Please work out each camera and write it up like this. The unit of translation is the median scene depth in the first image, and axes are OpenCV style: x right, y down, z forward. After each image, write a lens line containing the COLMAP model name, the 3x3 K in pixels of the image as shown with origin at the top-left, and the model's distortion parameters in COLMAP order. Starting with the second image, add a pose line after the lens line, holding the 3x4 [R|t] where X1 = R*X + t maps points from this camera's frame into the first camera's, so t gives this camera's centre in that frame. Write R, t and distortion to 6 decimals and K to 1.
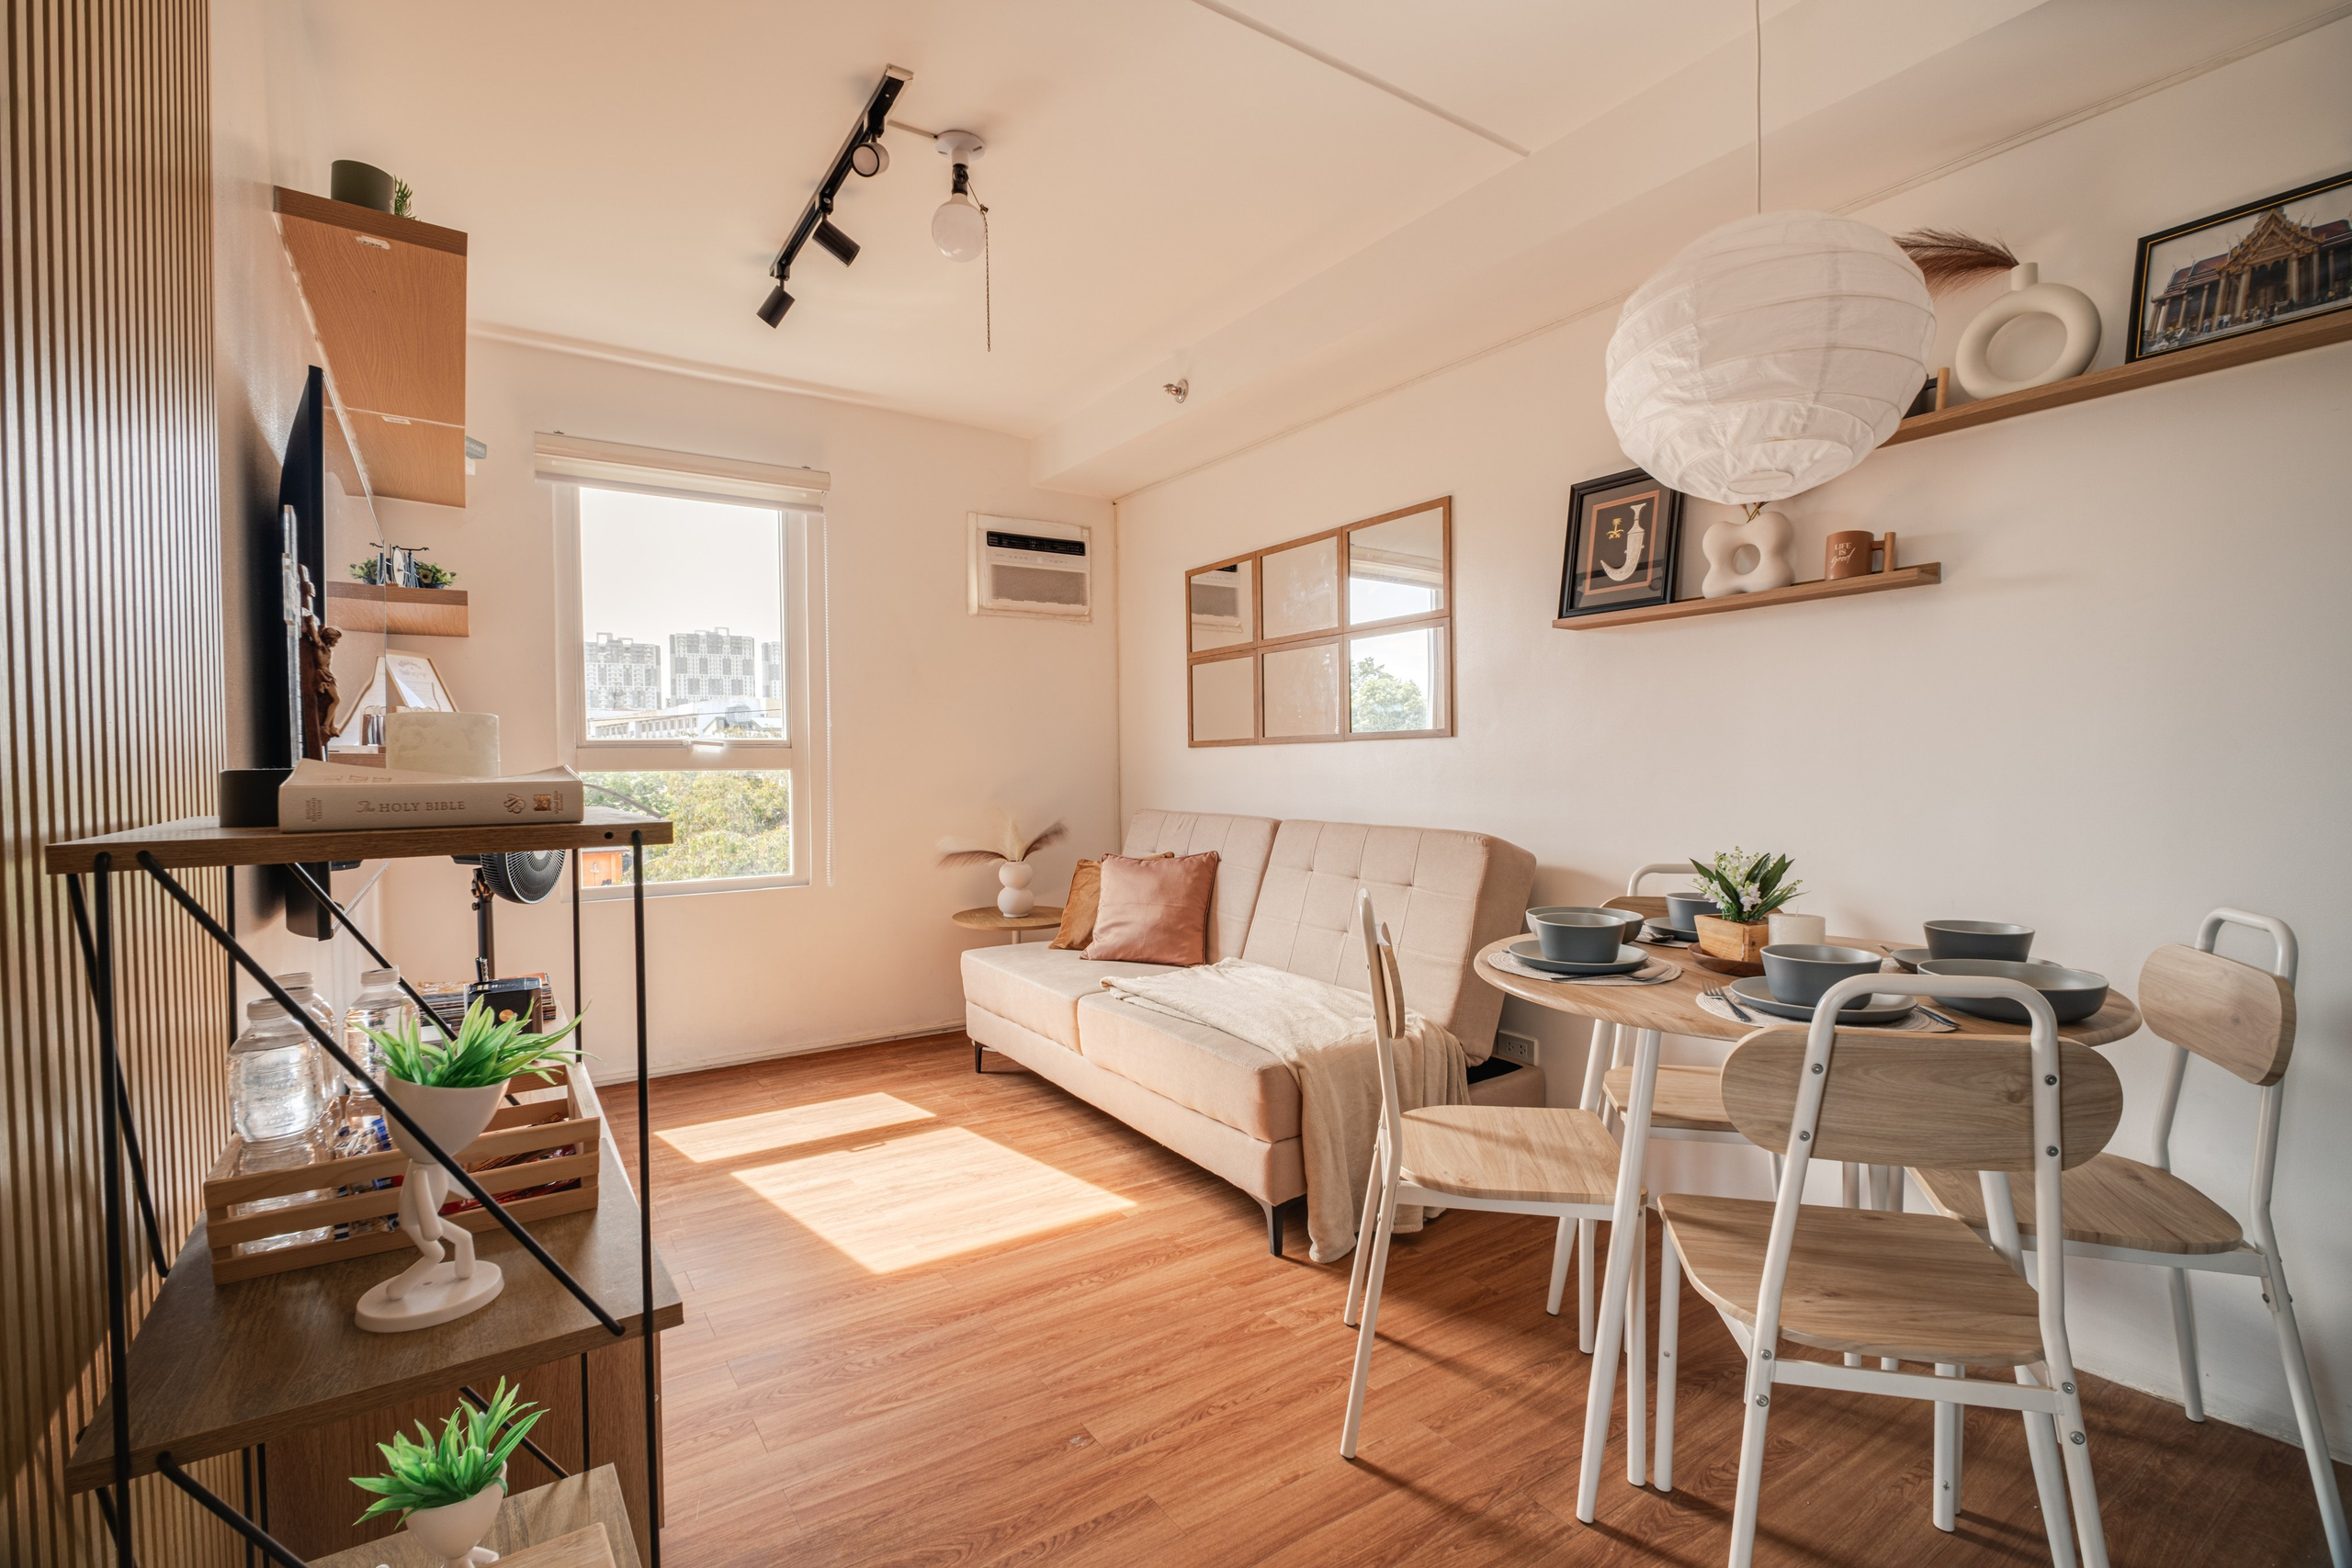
lens RADIAL K [[1072.3, 0, 1171.7], [0, 1072.3, 780.9], [0, 0, 1]] dist [-0.006764, -0.004070]
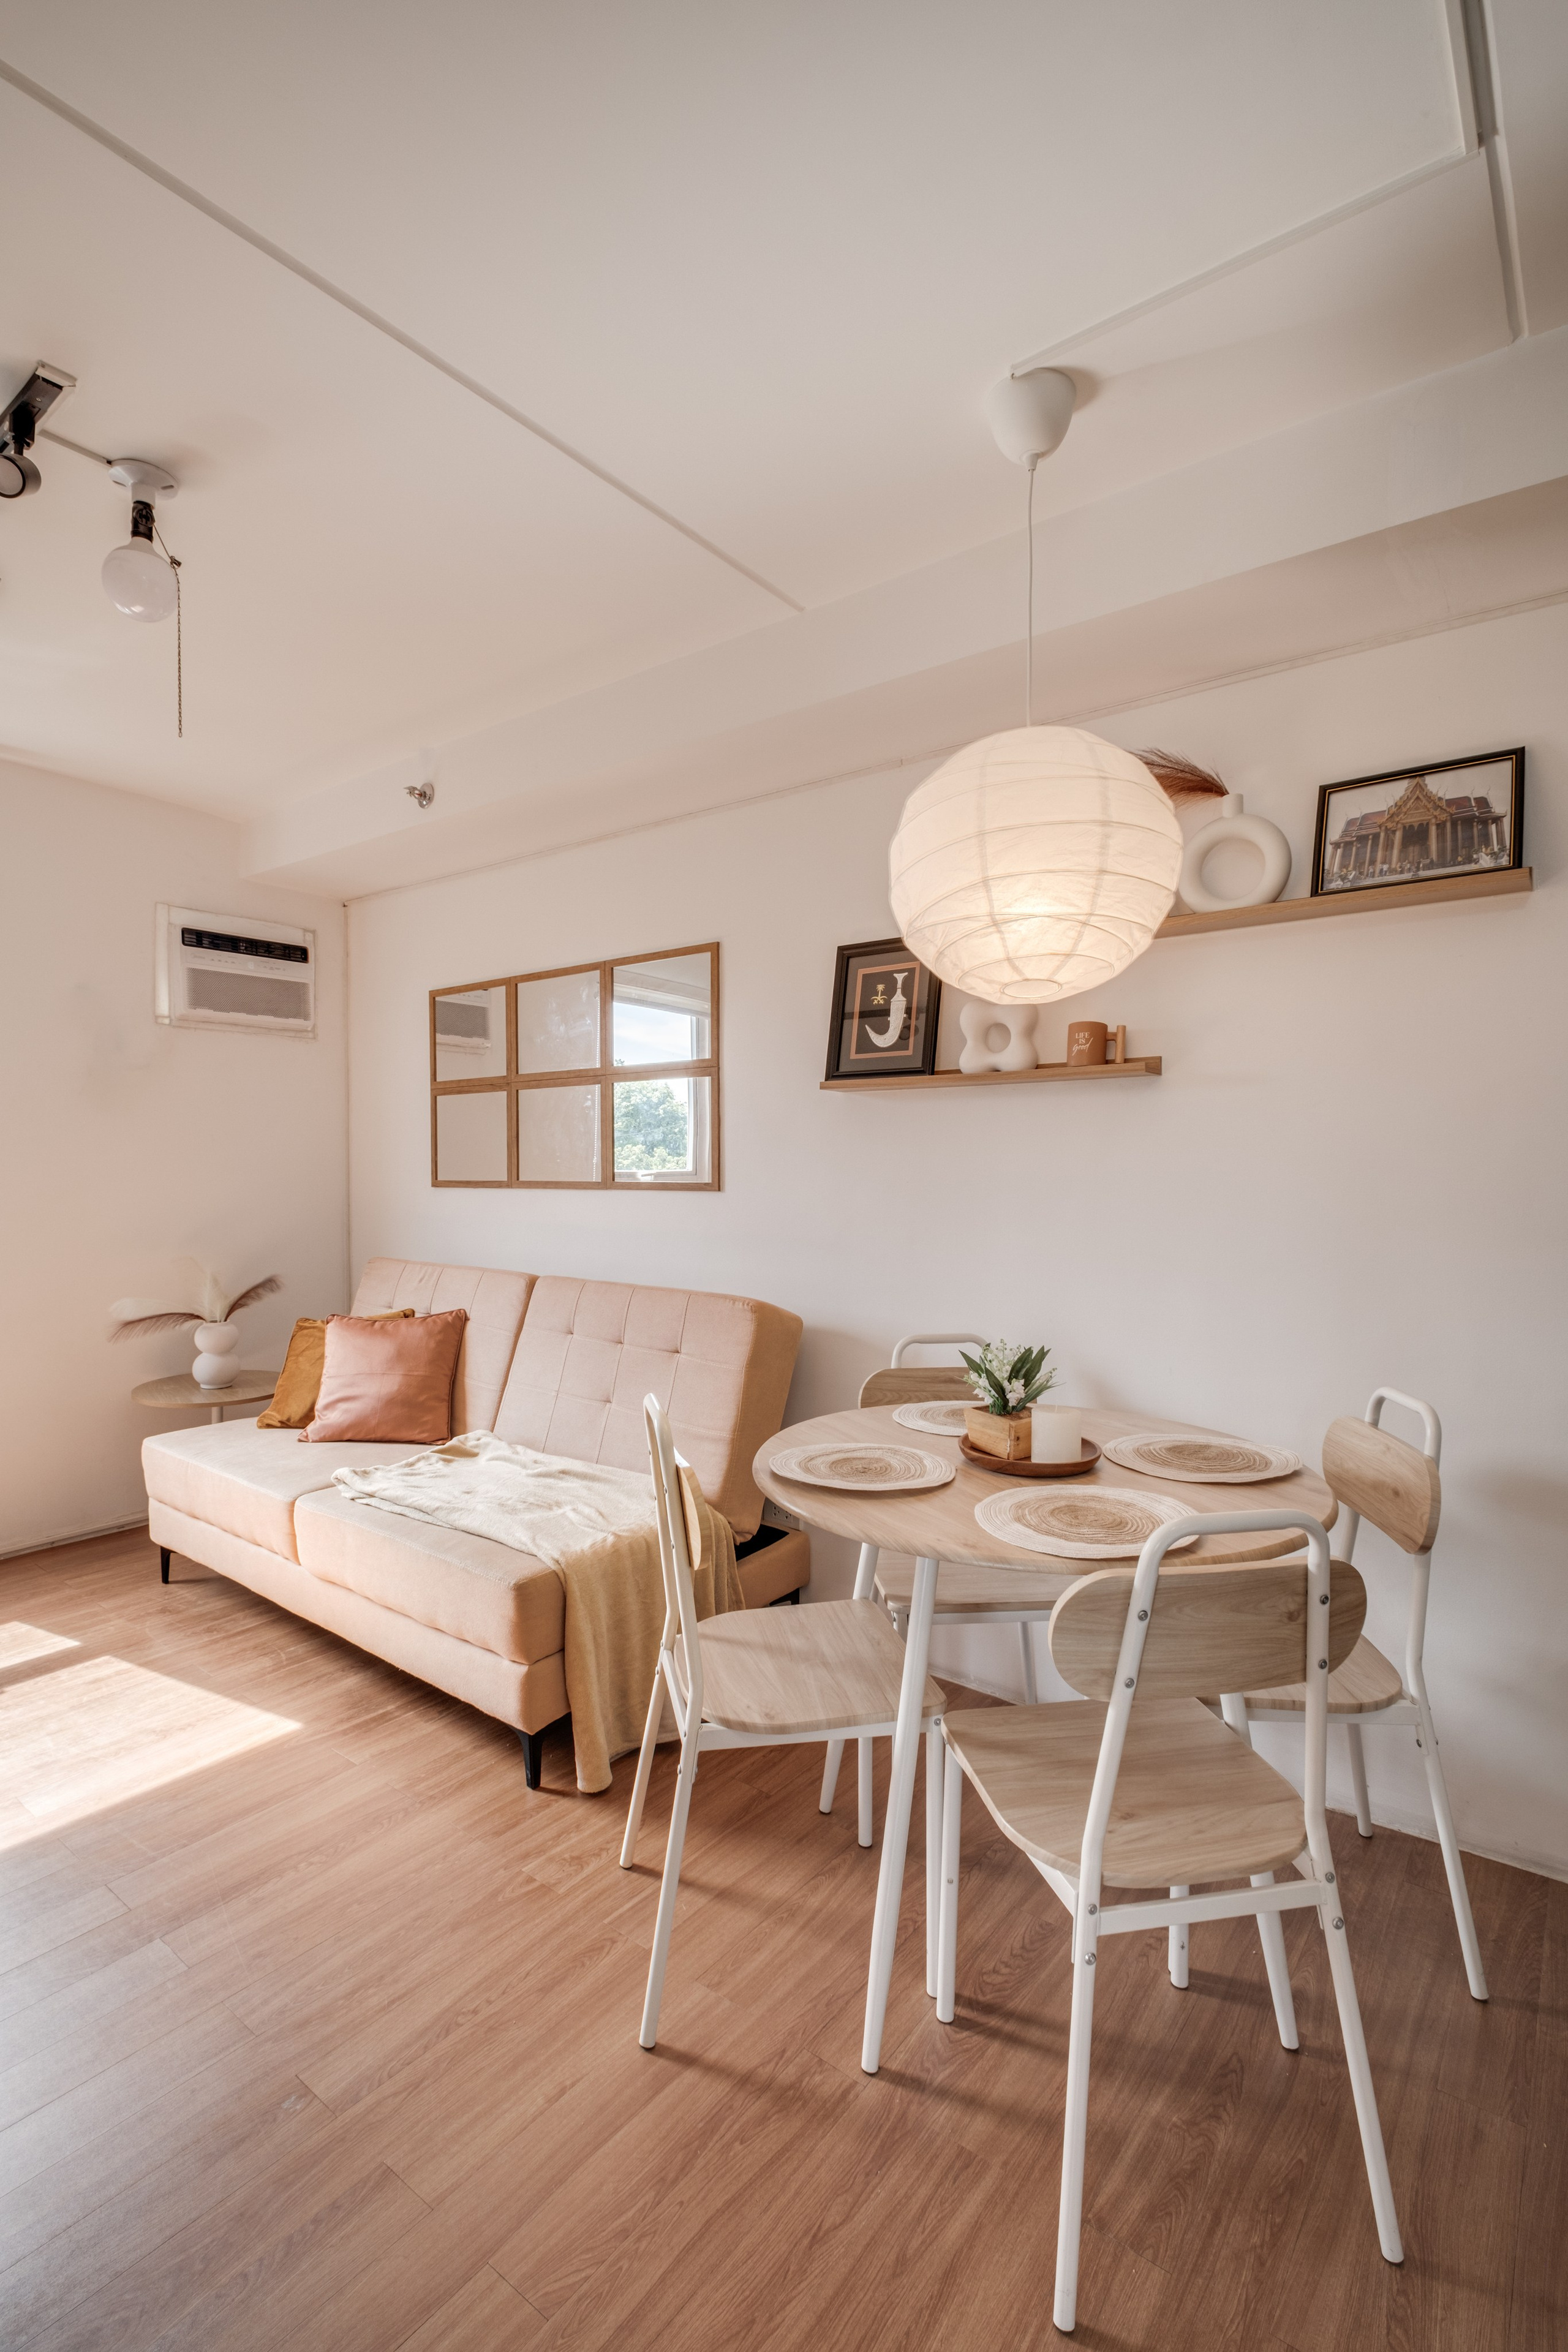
lens RADIAL K [[1072.4, 0, 798.7], [0, 1072.4, 1187.2], [0, 0, 1]] dist [-0.006764, -0.004070]
pose [[0.941044, 0.001644, 0.338280, 0.002412], [-0.003350, 0.999984, 0.004460, -0.066460], [-0.338267, -0.005330, 0.941035, 0.085475]]
